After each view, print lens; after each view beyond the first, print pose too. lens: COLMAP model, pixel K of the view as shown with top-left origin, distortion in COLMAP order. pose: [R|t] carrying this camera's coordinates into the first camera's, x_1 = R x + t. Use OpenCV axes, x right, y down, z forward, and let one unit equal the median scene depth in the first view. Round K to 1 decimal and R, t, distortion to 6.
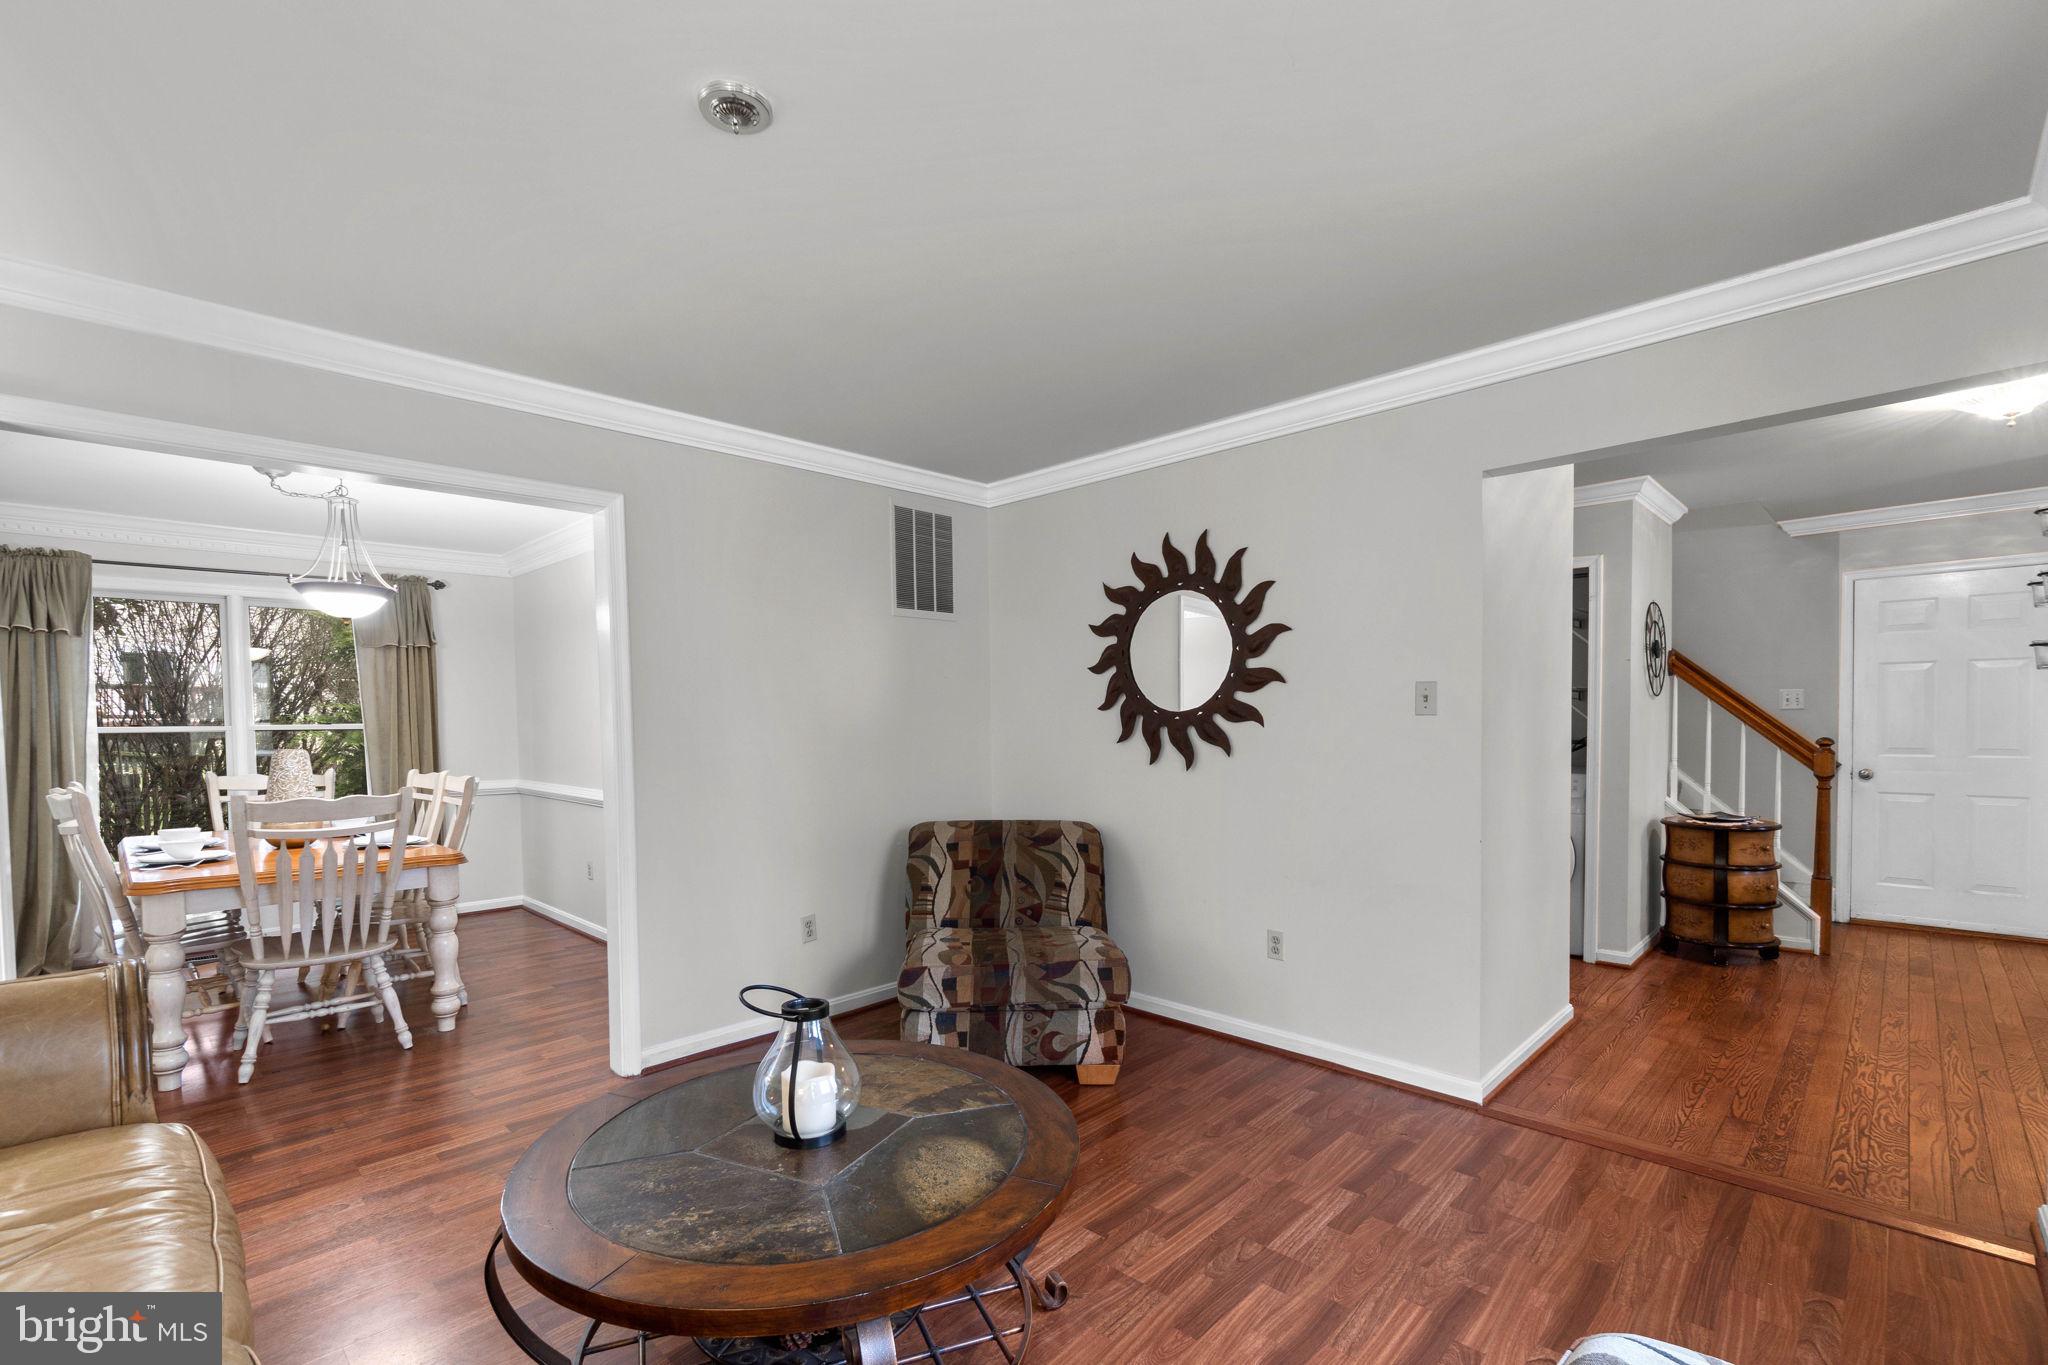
lens RADIAL K [[886.6, 0, 1019.1], [0, 886.6, 745.7], [0, 0, 1]] dist [-0.000483, -0.000134]
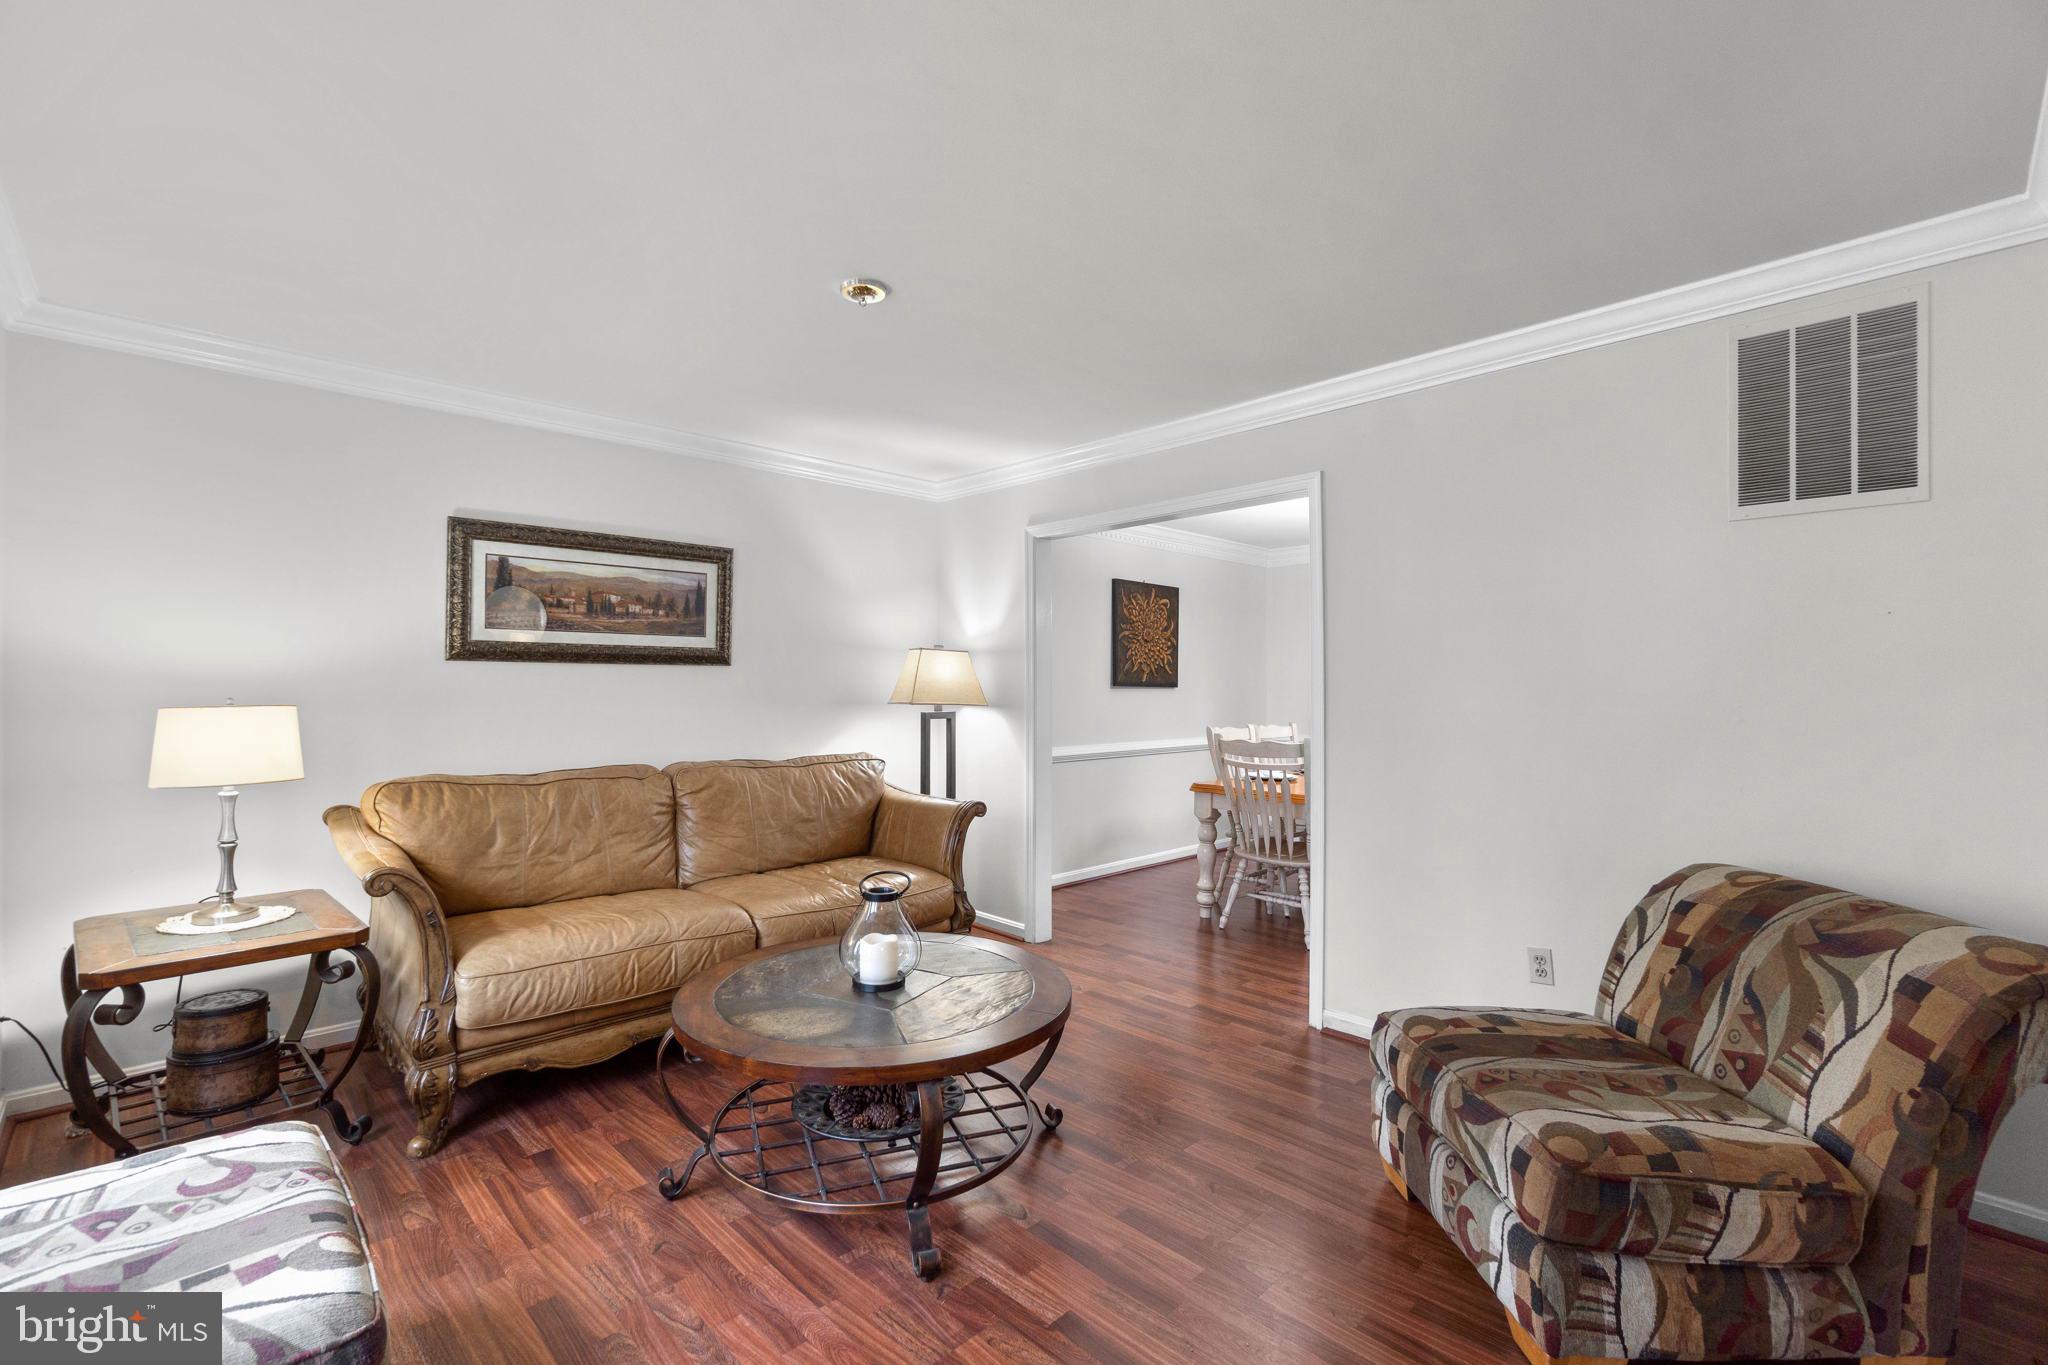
lens RADIAL K [[908.3, 0, 1024.0], [0, 908.3, 682.5], [0, 0, 1]] dist [-0.001564, -0.000295]
pose [[-0.034546, 0.008508, -0.999367, 0.552263], [-0.030210, 0.999498, 0.009553, -0.028171], [0.998946, 0.030521, -0.034272, 0.588432]]
